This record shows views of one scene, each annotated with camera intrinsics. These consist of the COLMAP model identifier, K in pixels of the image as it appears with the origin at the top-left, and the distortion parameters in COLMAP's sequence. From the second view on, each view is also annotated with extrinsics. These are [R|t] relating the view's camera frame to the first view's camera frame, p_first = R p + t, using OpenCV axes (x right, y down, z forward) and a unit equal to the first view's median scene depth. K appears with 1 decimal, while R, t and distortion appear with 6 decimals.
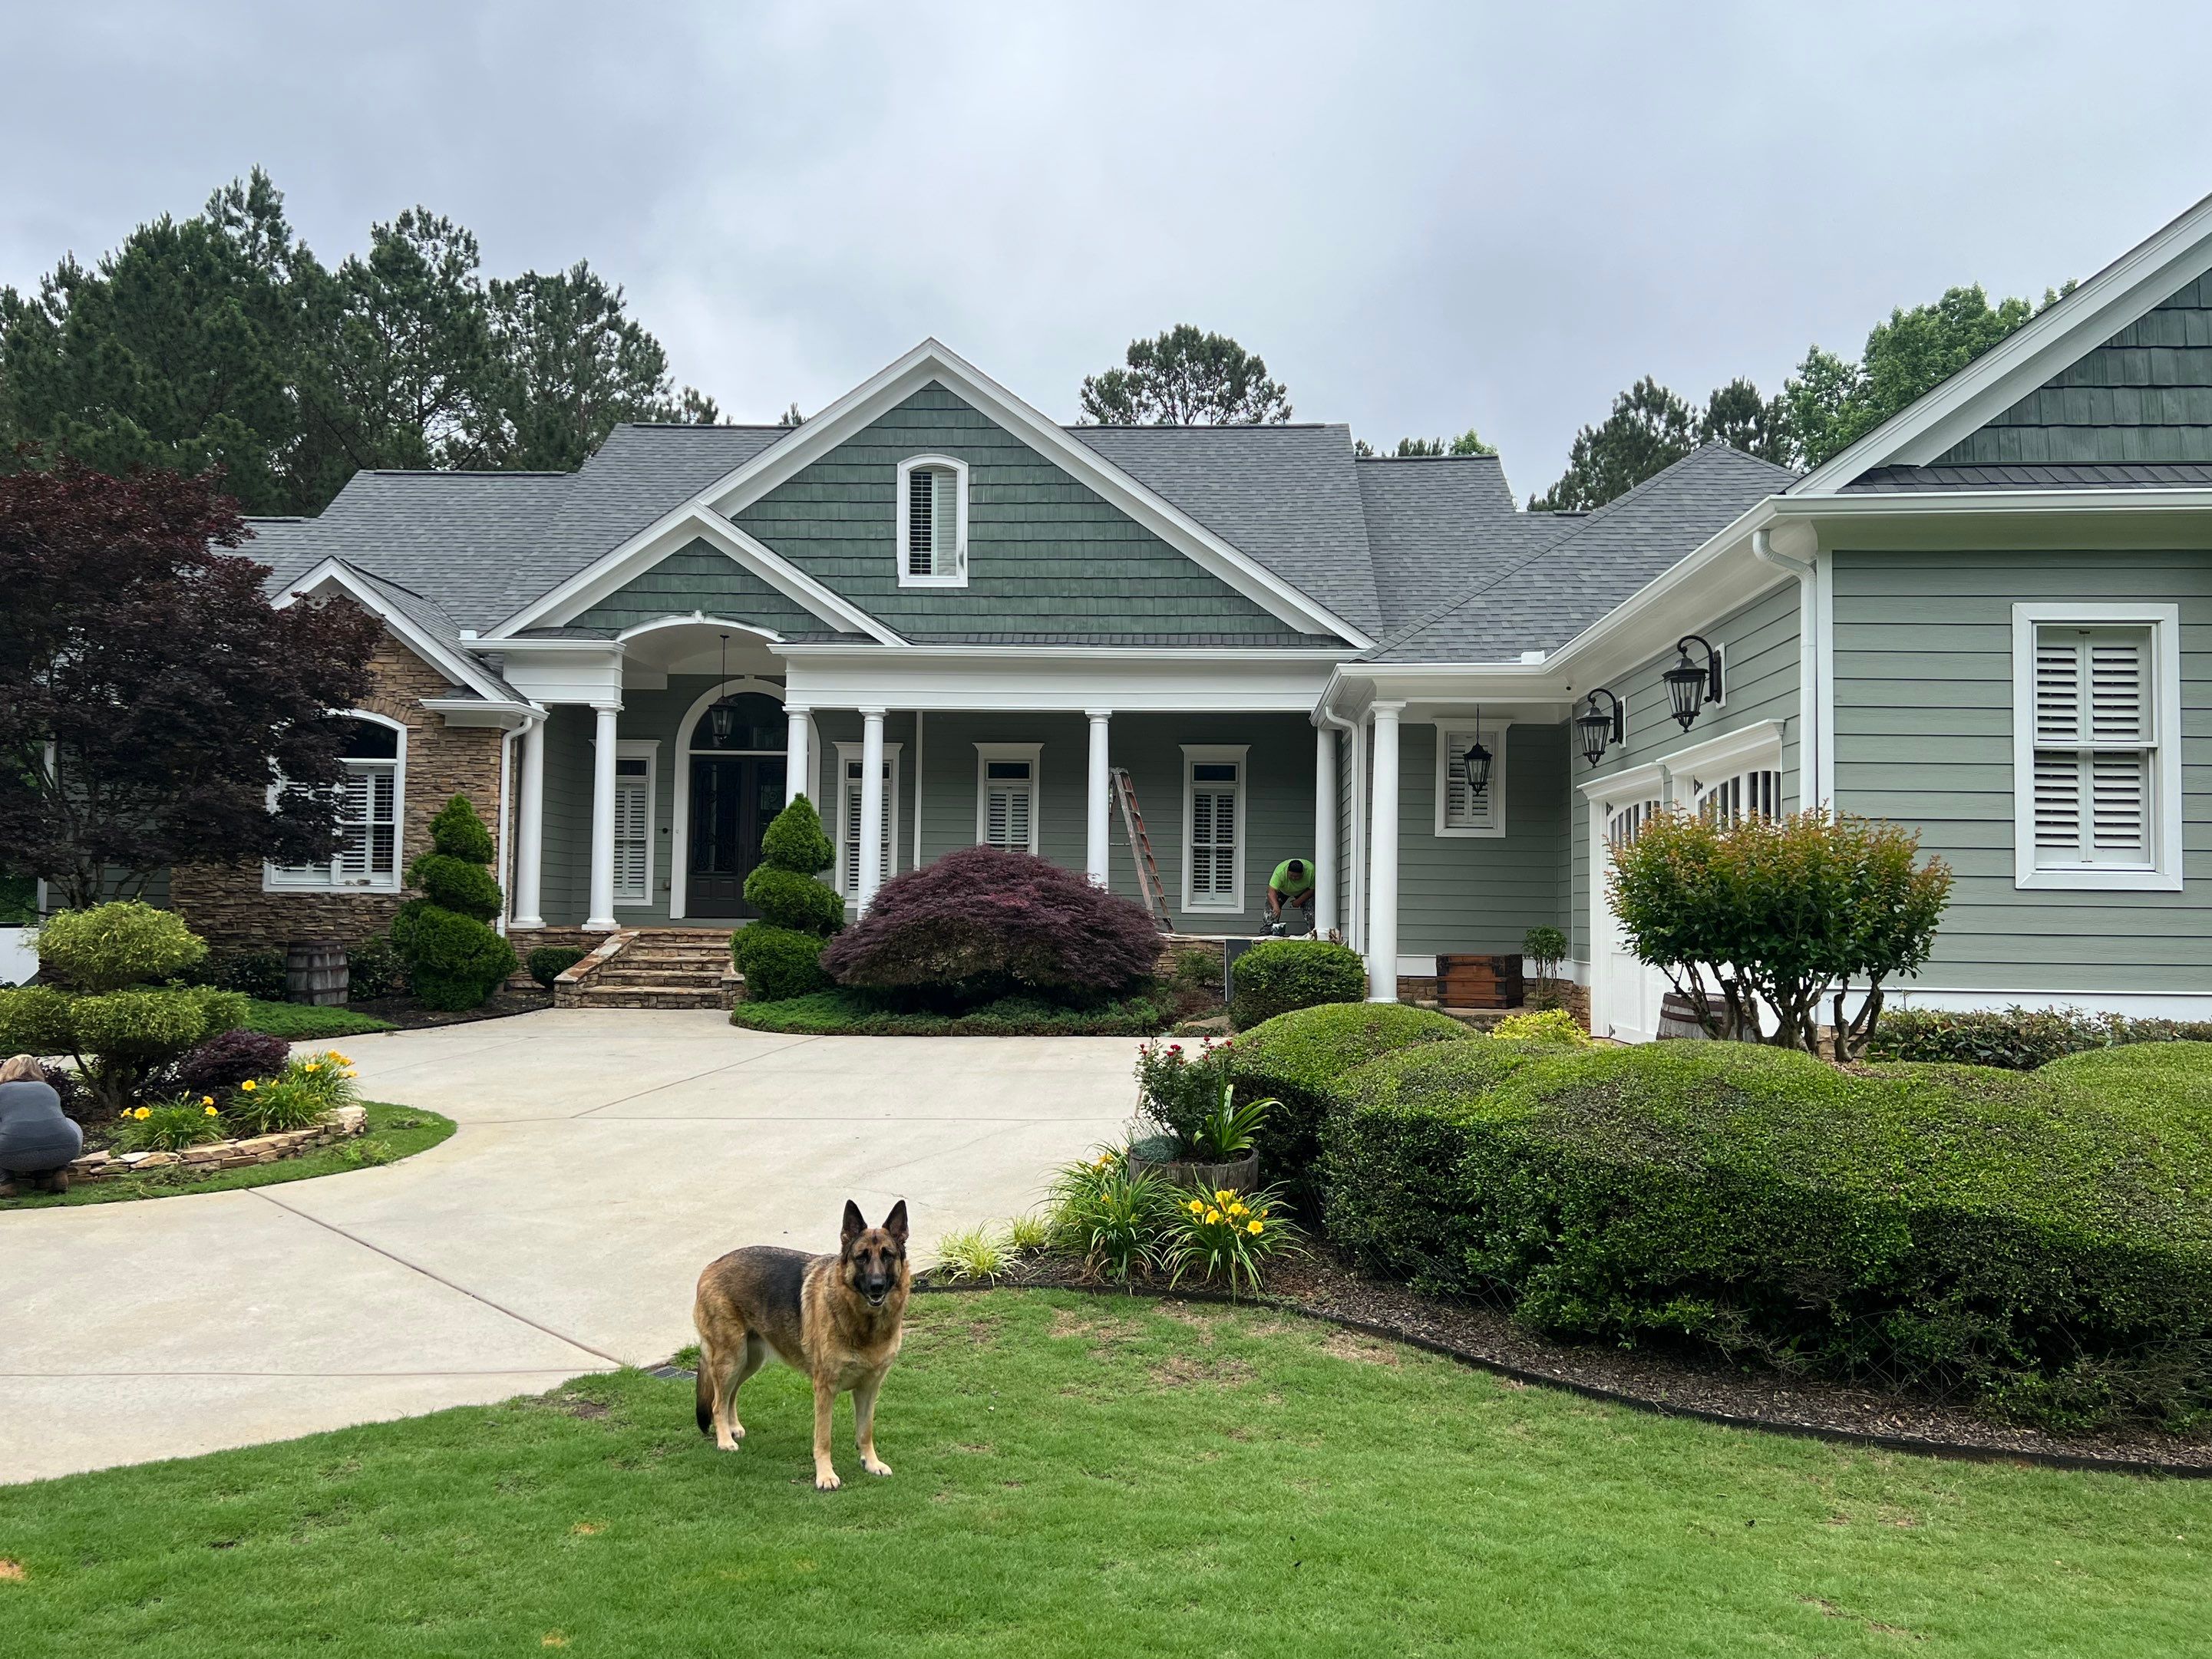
lens RADIAL K [[1741.7, 0, 1117.2], [0, 1741.7, 841.7], [0, 0, 1]] dist [0.108575, -0.181102]
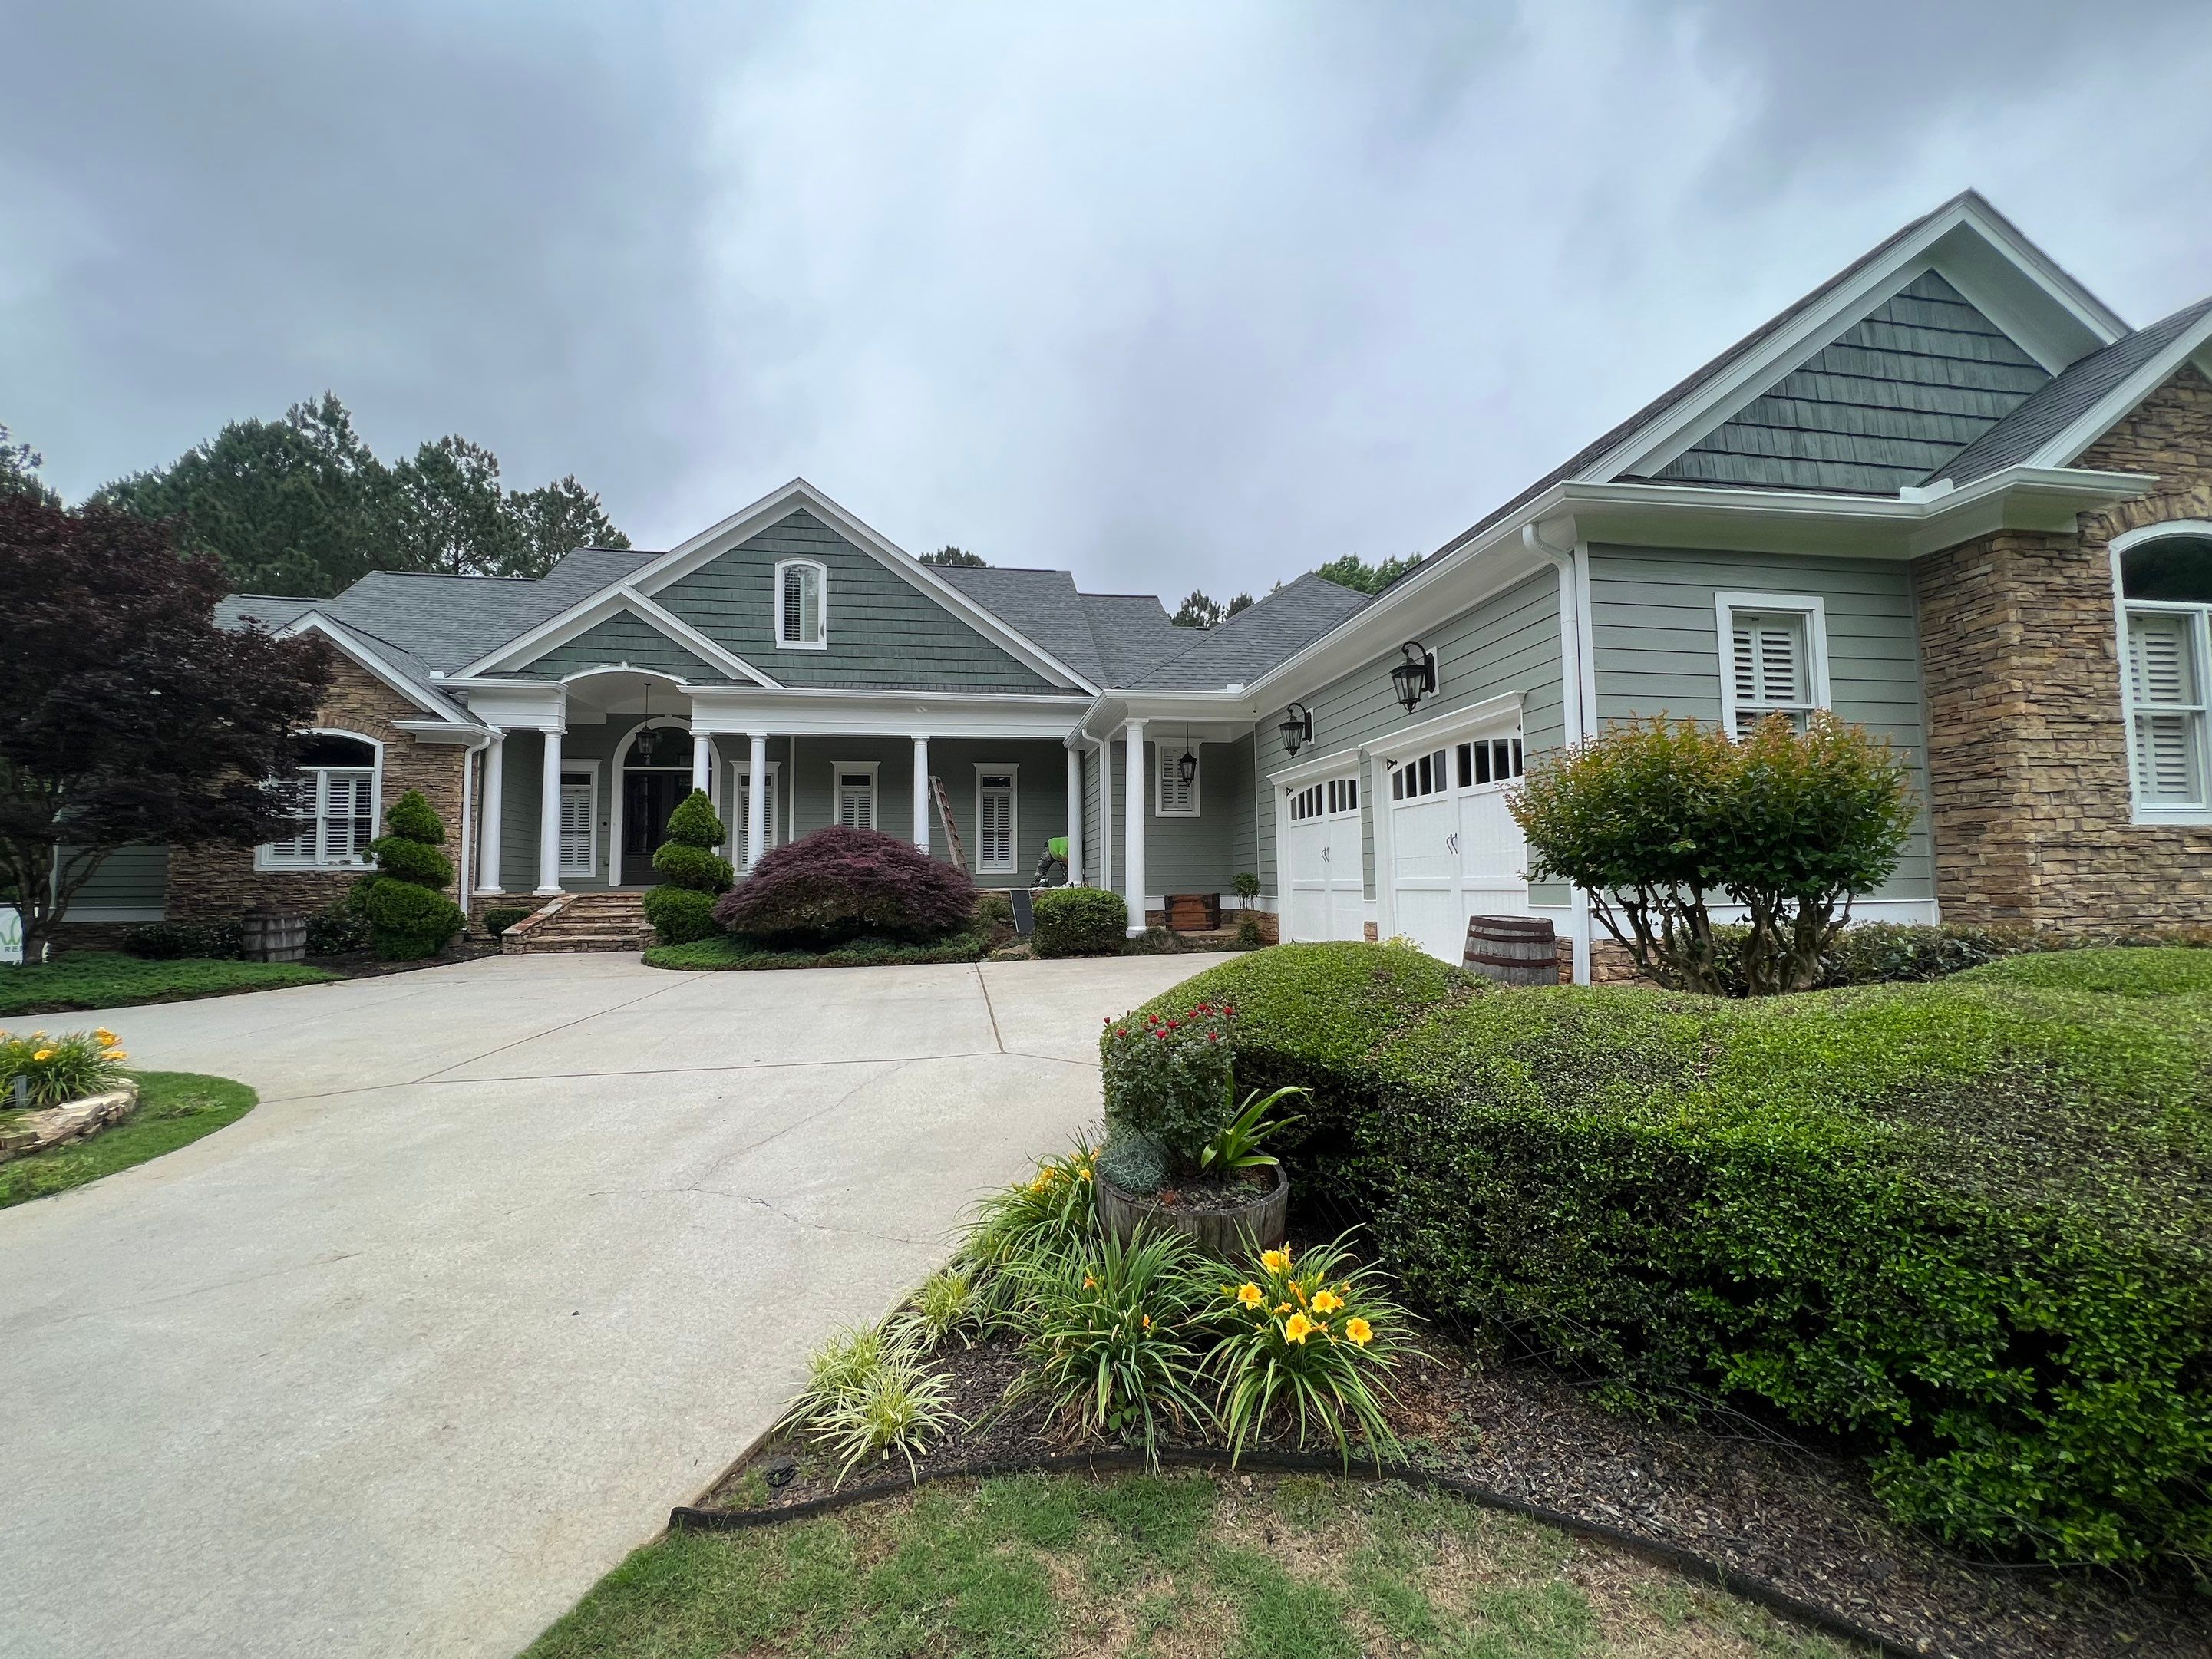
lens RADIAL K [[891.4, 0, 1103.6], [0, 891.4, 827.9], [0, 0, 1]] dist [-0.002595, -0.000208]
pose [[0.976184, -0.011183, 0.216655, -0.023818], [0.015134, 0.999748, -0.016586, 0.016879], [-0.216415, 0.019470, 0.976107, 0.238656]]
